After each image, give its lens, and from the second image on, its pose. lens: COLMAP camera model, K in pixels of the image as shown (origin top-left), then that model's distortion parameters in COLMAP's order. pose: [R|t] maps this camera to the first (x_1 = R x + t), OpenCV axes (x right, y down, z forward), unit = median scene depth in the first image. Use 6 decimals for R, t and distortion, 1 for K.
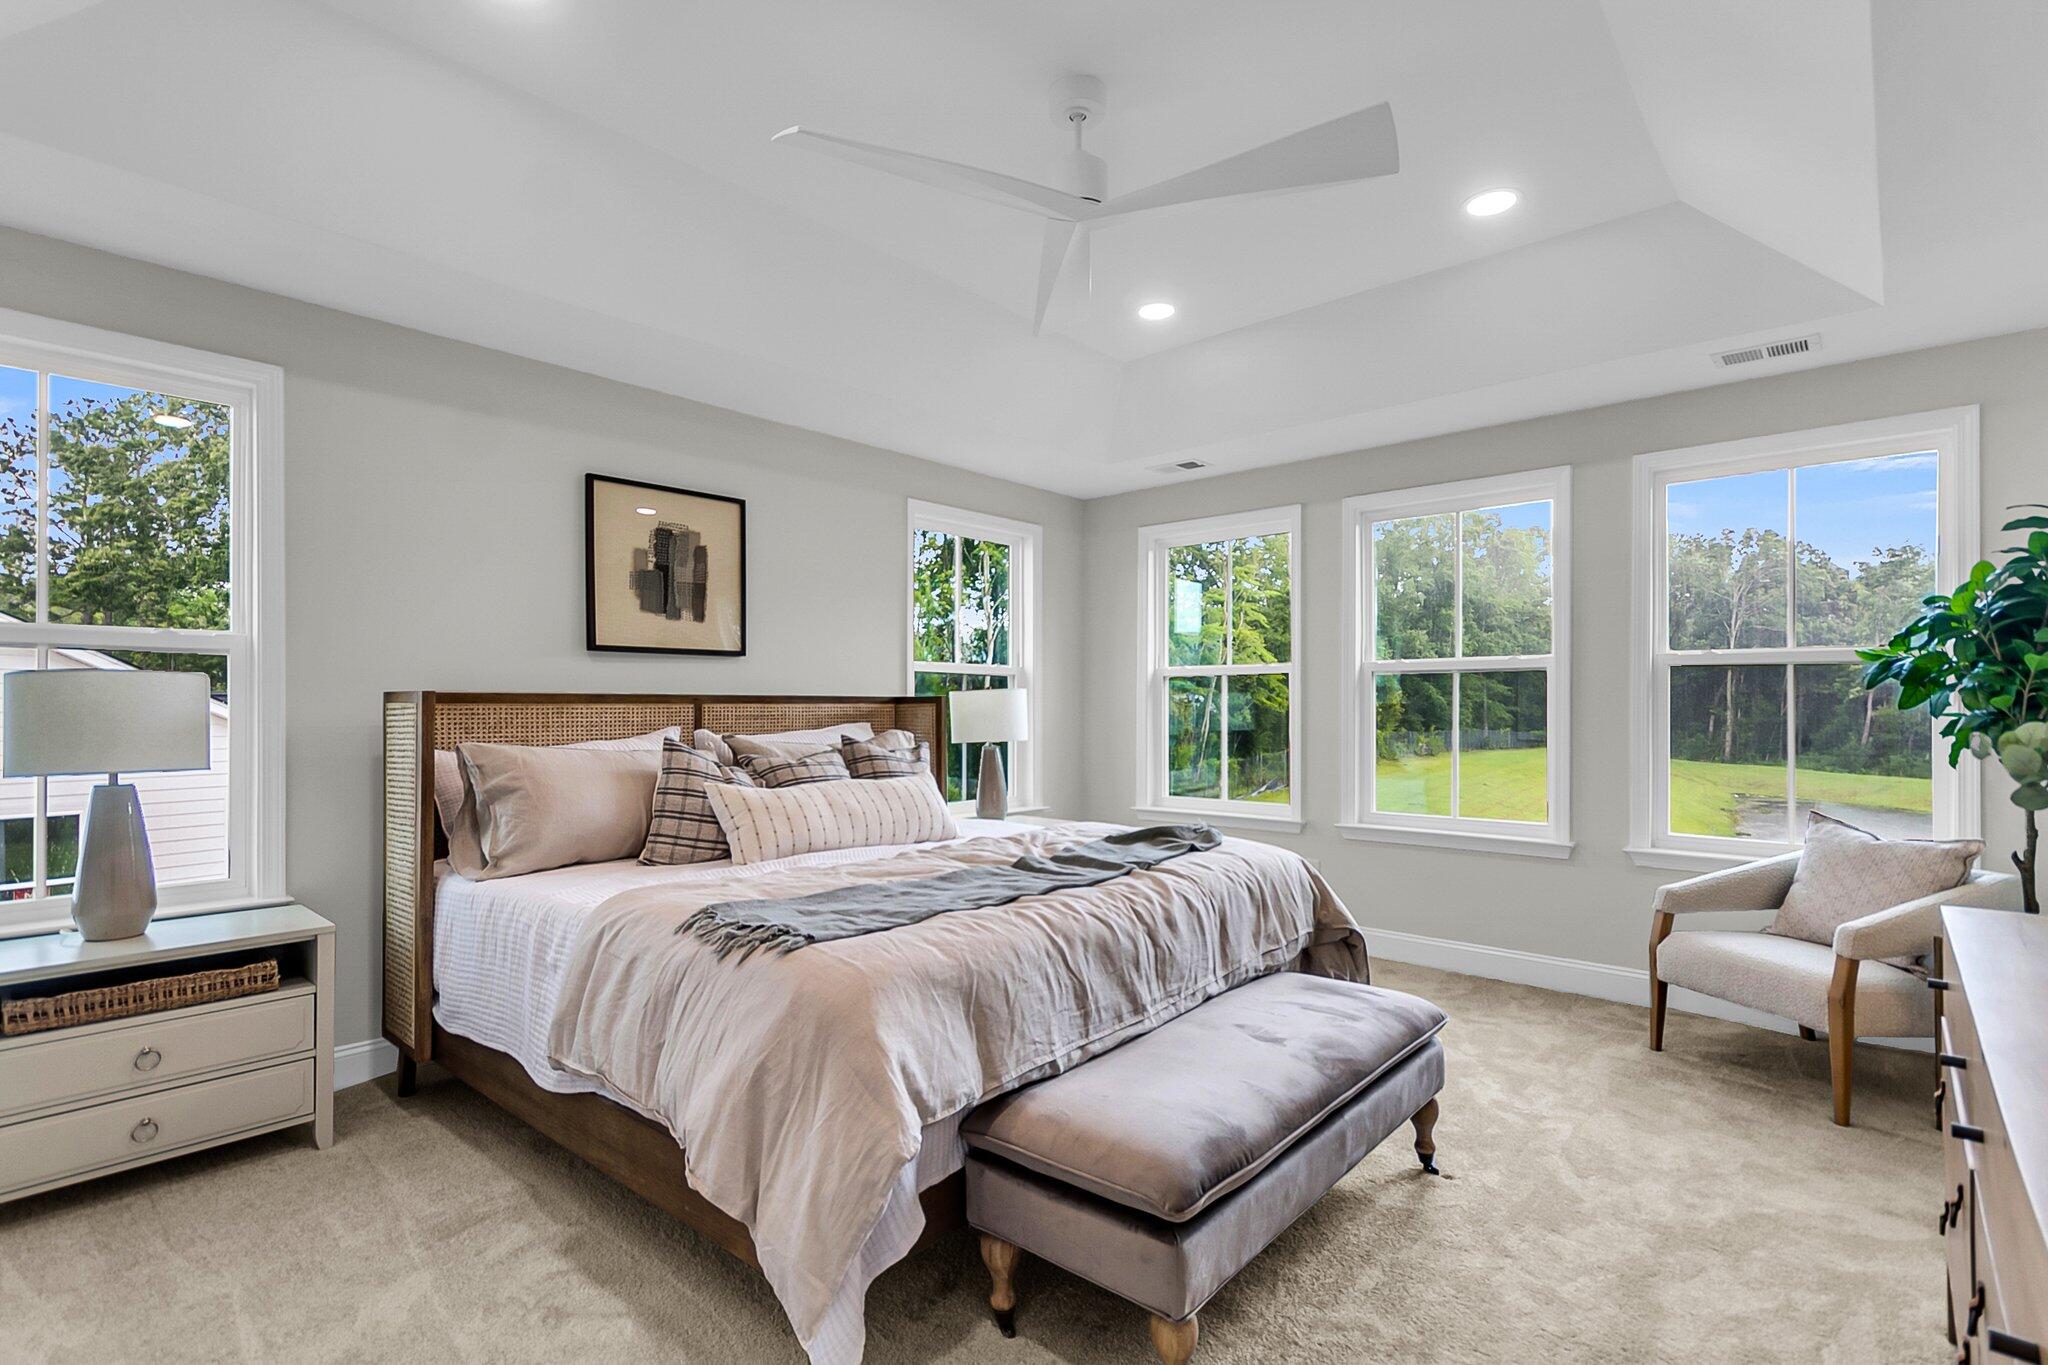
lens RADIAL K [[982.3, 0, 1020.2], [0, 982.3, 703.0], [0, 0, 1]] dist [0.006025, 0.000888]
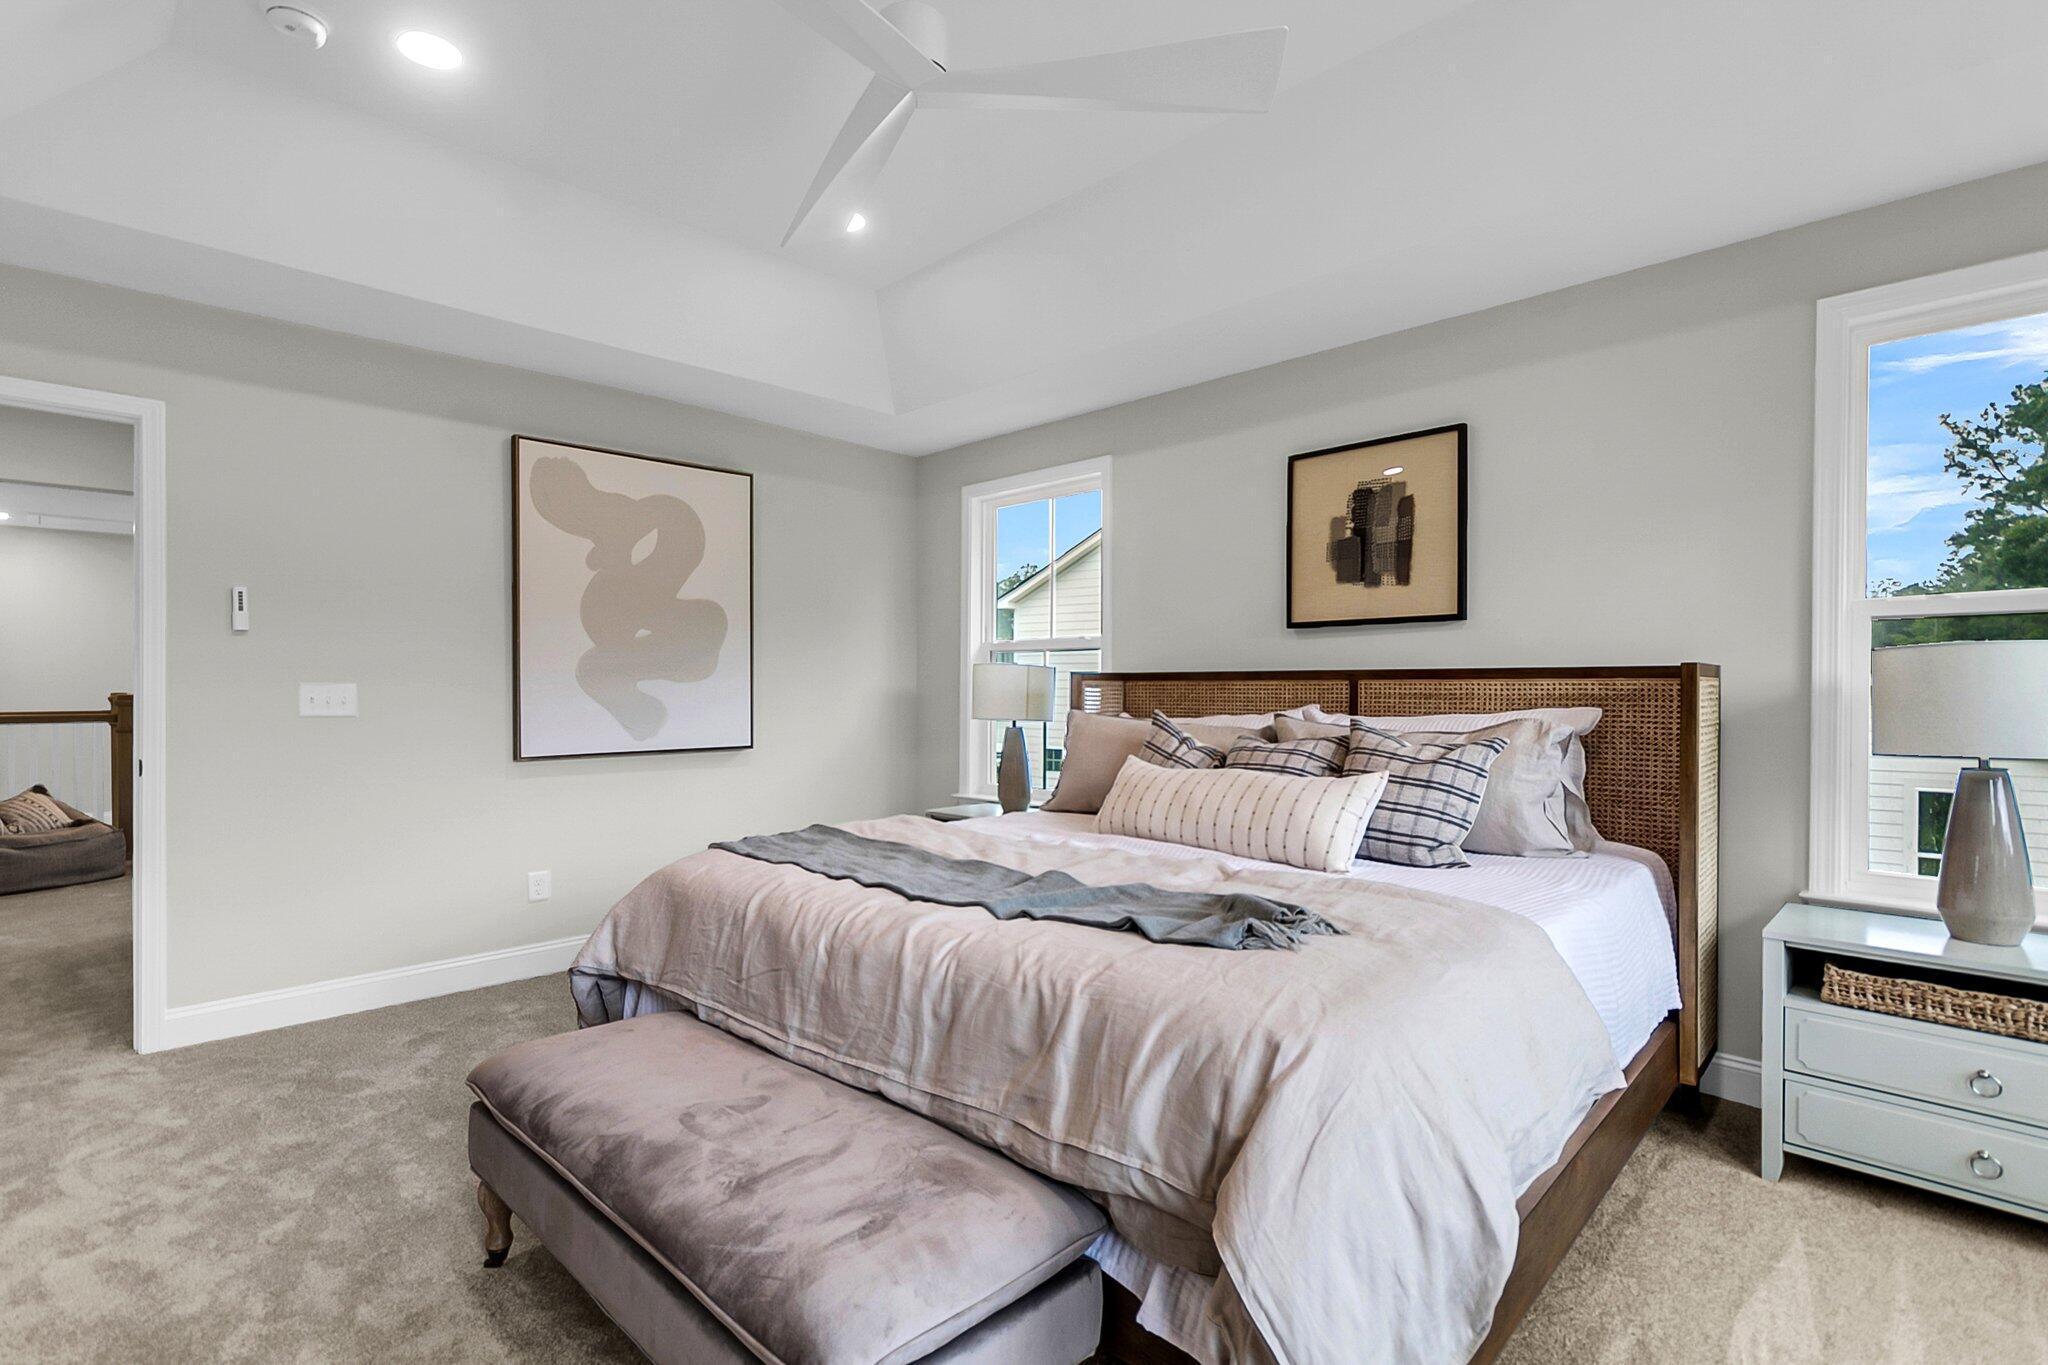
lens RADIAL K [[982.3, 0, 1027.8], [0, 982.3, 688.4], [0, 0, 1]] dist [0.006025, 0.000888]
pose [[-0.036347, 0.004197, -0.999330, 0.564416], [0.001812, 0.999990, 0.004134, 0.004000], [0.999338, -0.001660, -0.036354, 0.722007]]
